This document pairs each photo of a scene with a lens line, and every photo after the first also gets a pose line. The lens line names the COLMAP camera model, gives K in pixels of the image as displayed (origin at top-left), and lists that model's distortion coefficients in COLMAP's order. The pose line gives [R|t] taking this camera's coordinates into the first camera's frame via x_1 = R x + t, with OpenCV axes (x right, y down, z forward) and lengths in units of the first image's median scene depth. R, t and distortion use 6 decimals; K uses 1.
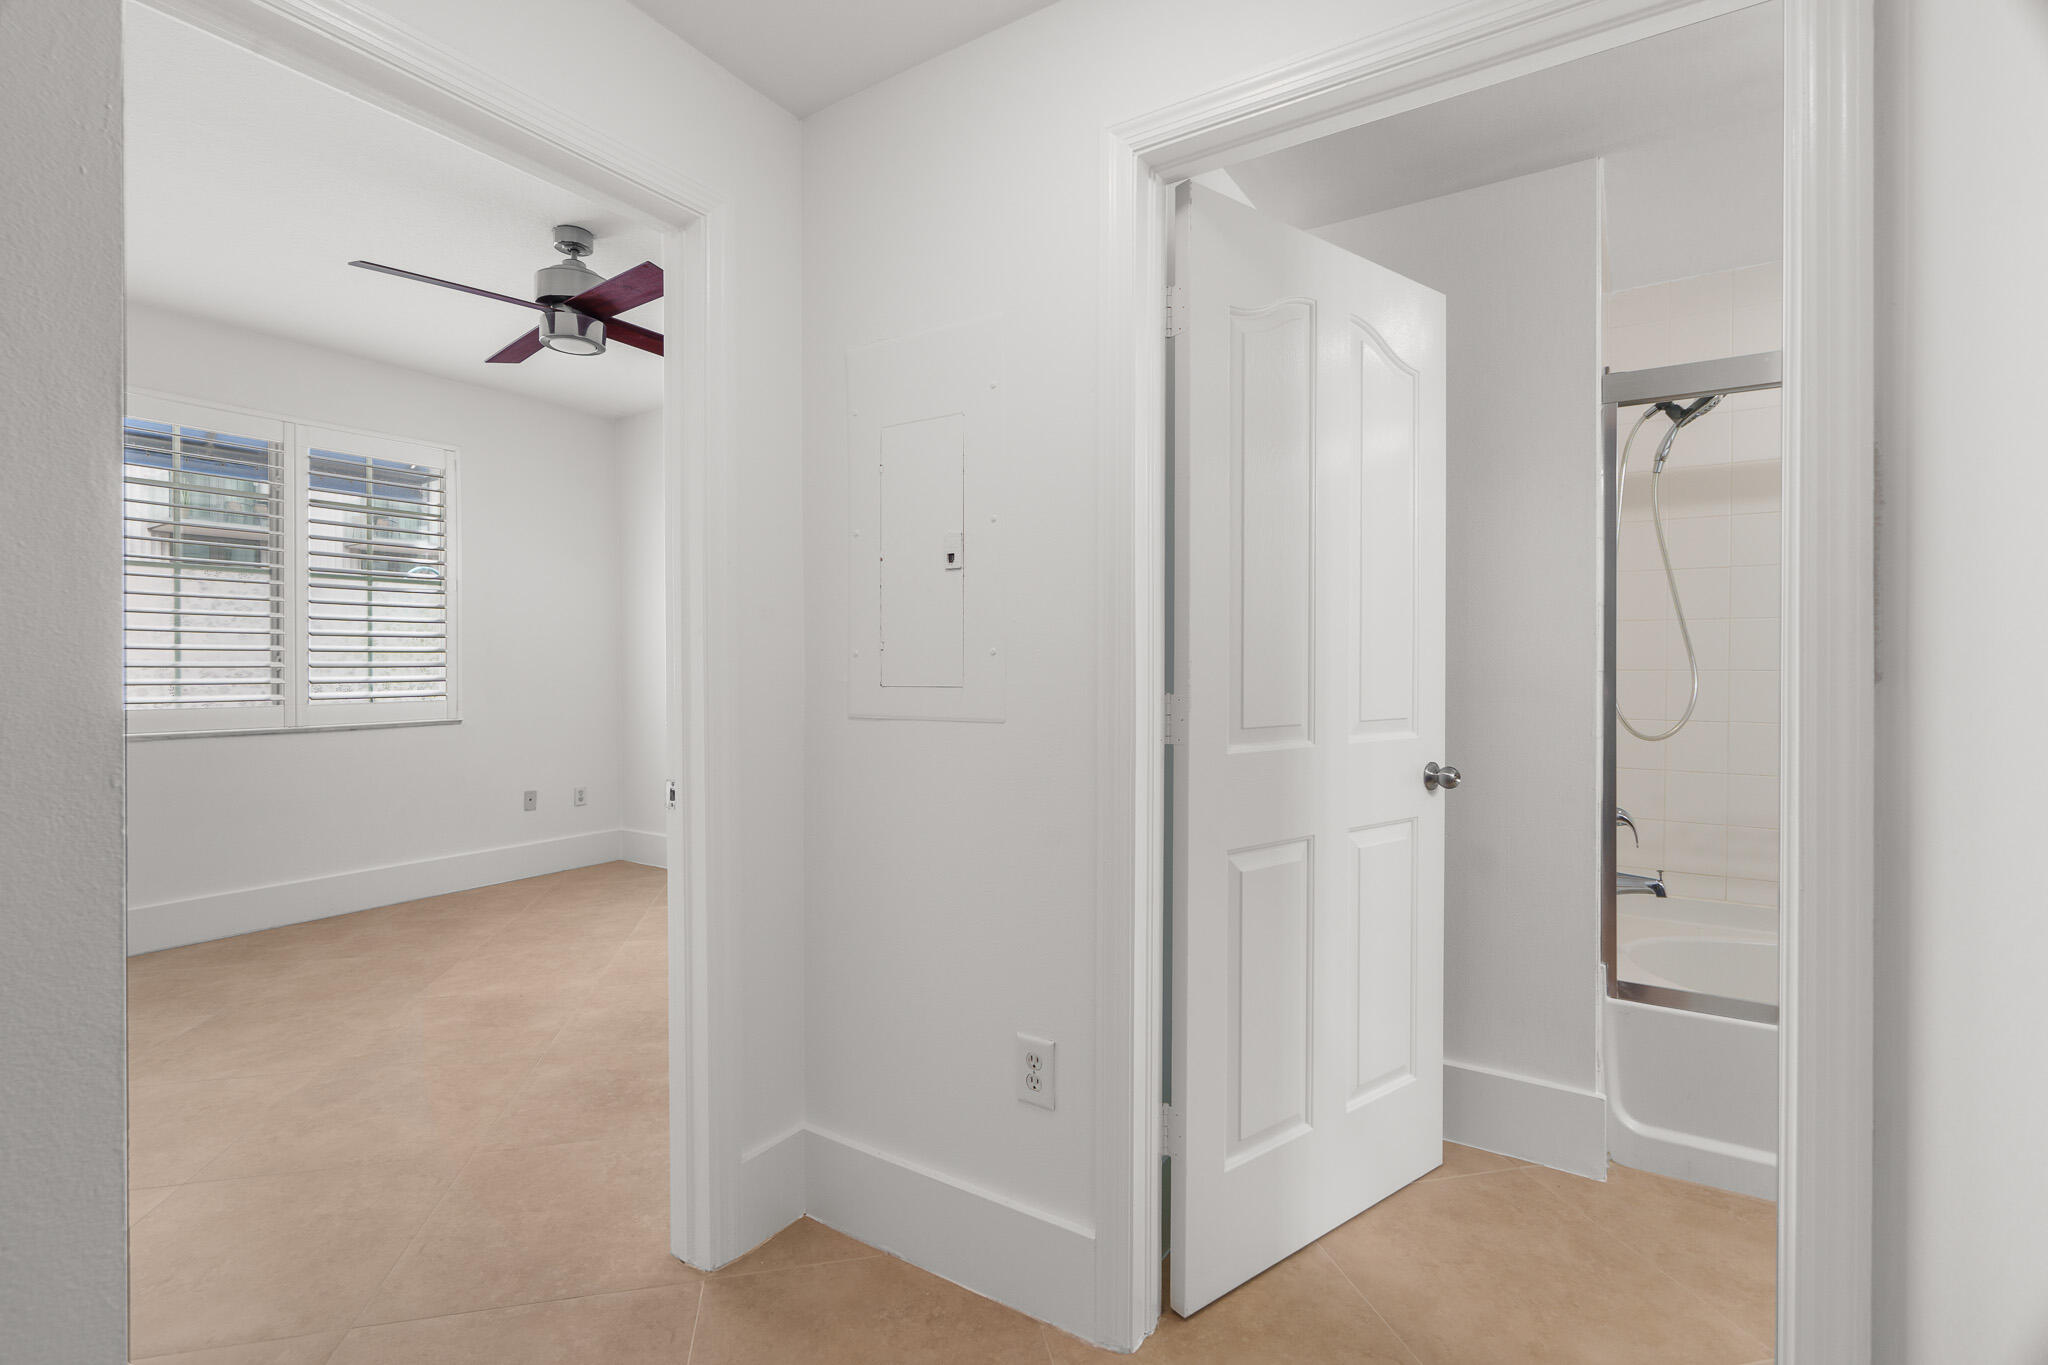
lens RADIAL K [[927.1, 0, 1017.7], [0, 927.1, 667.9], [0, 0, 1]] dist [-0.022328, 0.017190]
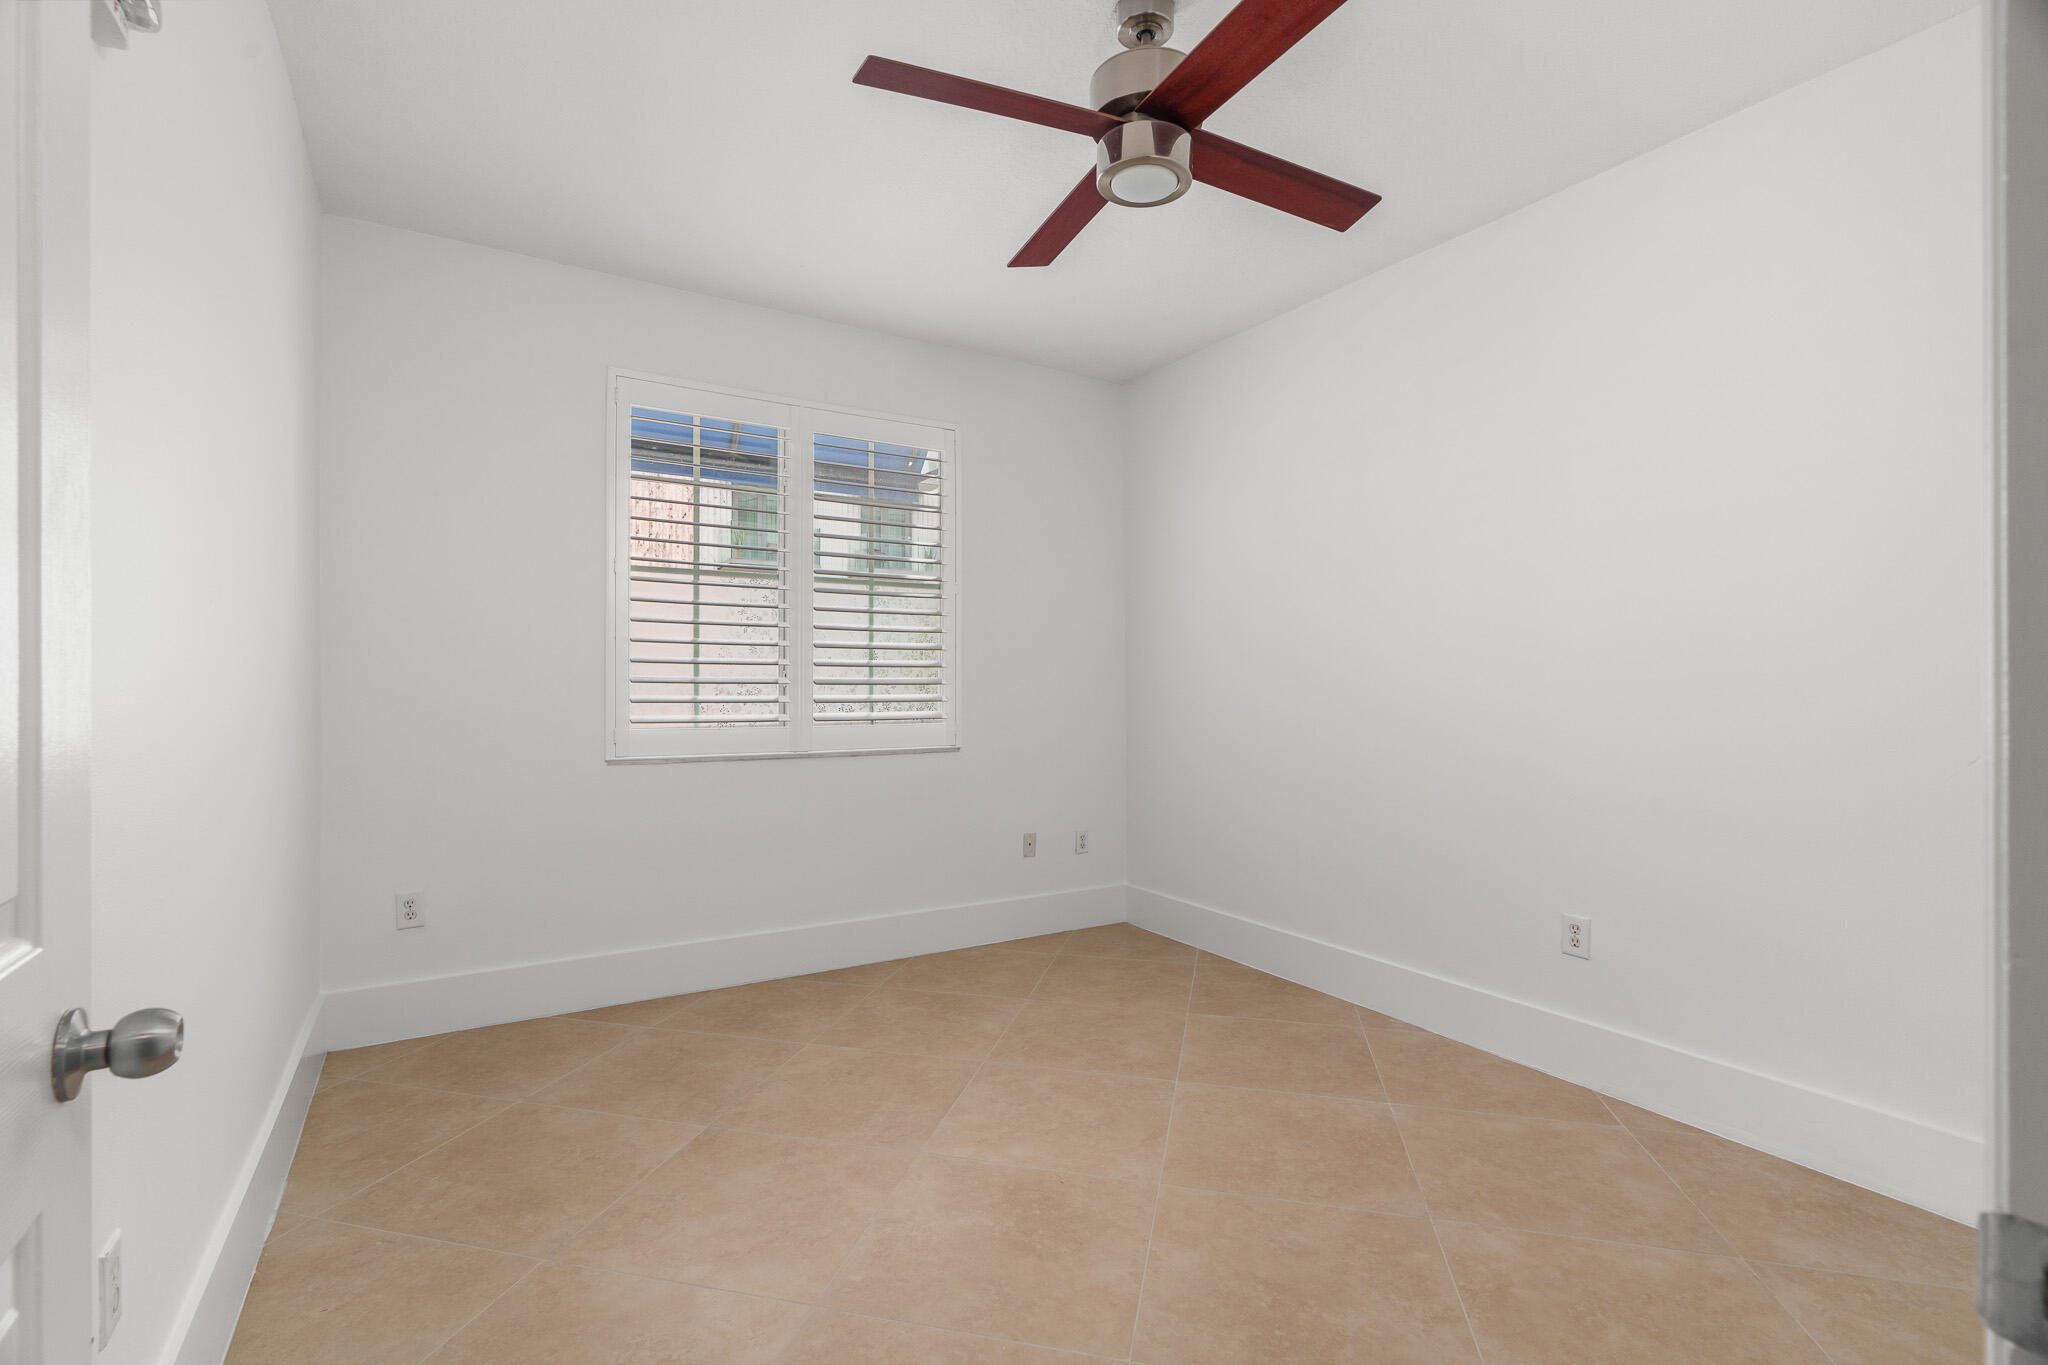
lens RADIAL K [[915.5, 0, 1015.9], [0, 915.5, 679.0], [0, 0, 1]] dist [-0.008623, -0.000047]
pose [[0.900403, 0.000801, -0.435057, -0.211618], [-0.006017, 0.999926, -0.010611, 0.002925], [0.435016, 0.012171, 0.900341, 0.291912]]
